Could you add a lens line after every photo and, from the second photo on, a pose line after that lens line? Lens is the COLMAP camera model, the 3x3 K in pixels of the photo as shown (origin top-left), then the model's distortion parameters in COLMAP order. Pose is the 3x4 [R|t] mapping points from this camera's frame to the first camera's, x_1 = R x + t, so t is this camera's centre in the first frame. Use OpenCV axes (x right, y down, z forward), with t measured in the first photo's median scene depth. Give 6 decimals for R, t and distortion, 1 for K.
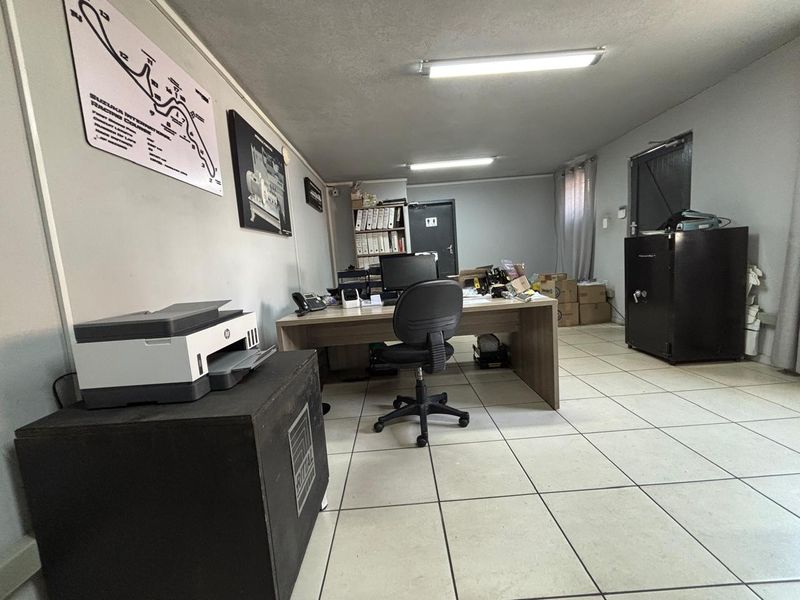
lens RADIAL K [[325.1, 0, 400.0], [0, 325.1, 300.0], [0, 0, 1]] dist [0.000458, -0.000121]
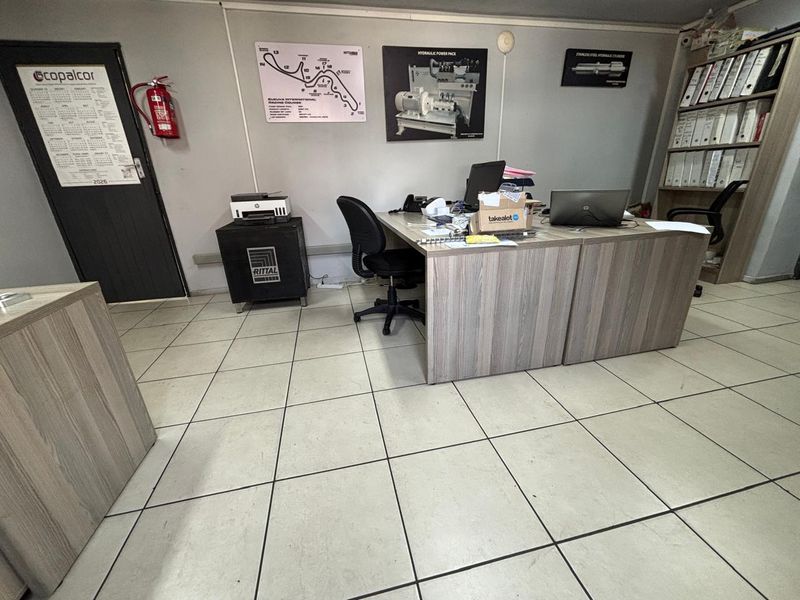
lens RADIAL K [[325.1, 0, 400.0], [0, 325.1, 300.0], [0, 0, 1]] dist [0.000458, -0.000121]
pose [[0.205406, 0.417457, -0.885177, 1.188490], [-0.095001, 0.908696, 0.406504, -0.194013], [0.974055, 0.000594, 0.226311, 0.806888]]
